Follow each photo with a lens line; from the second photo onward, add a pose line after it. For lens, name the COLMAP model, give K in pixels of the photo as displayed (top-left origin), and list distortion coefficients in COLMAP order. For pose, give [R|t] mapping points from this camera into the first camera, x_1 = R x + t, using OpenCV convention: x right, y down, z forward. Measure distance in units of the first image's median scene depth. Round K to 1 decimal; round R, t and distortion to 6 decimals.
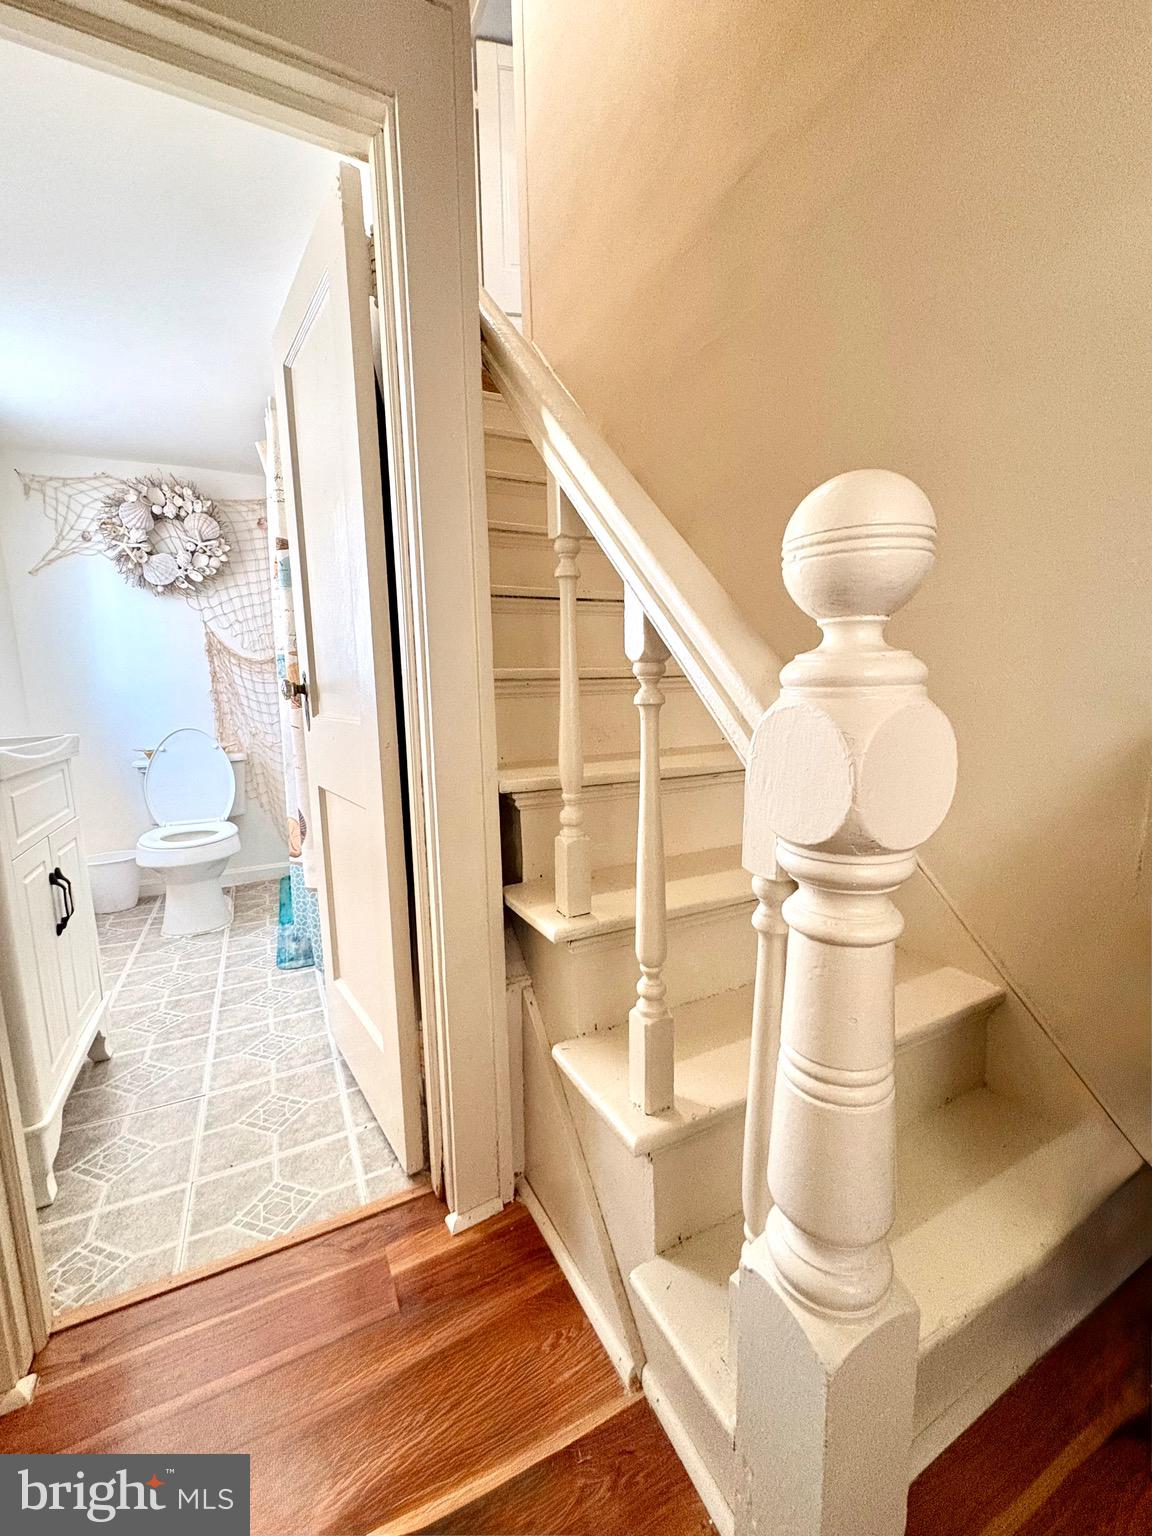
lens RADIAL K [[608.9, 0, 574.1], [0, 608.9, 773.9], [0, 0, 1]] dist [0.000063, -0.000009]
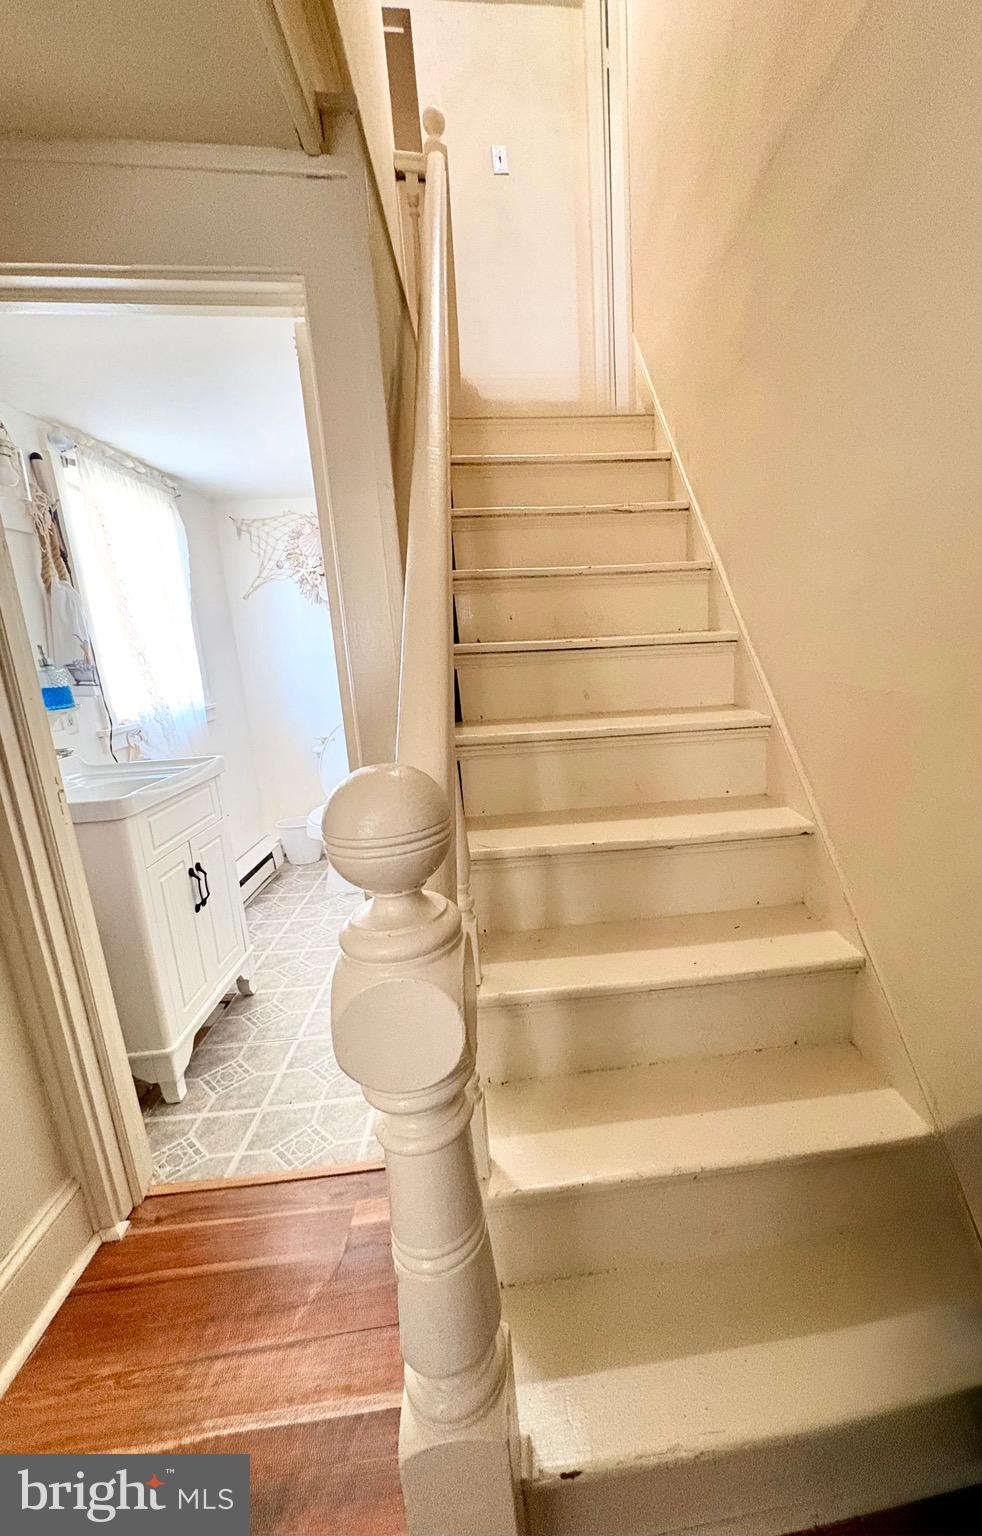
lens RADIAL K [[605.3, 0, 564.9], [0, 605.3, 776.9], [0, 0, 1]] dist [-0.000121, 0.000219]
pose [[0.940399, 0.057424, -0.335191, 0.377038], [-0.027725, 0.995305, 0.092731, -0.189740], [0.338942, -0.077912, 0.937576, 0.020467]]
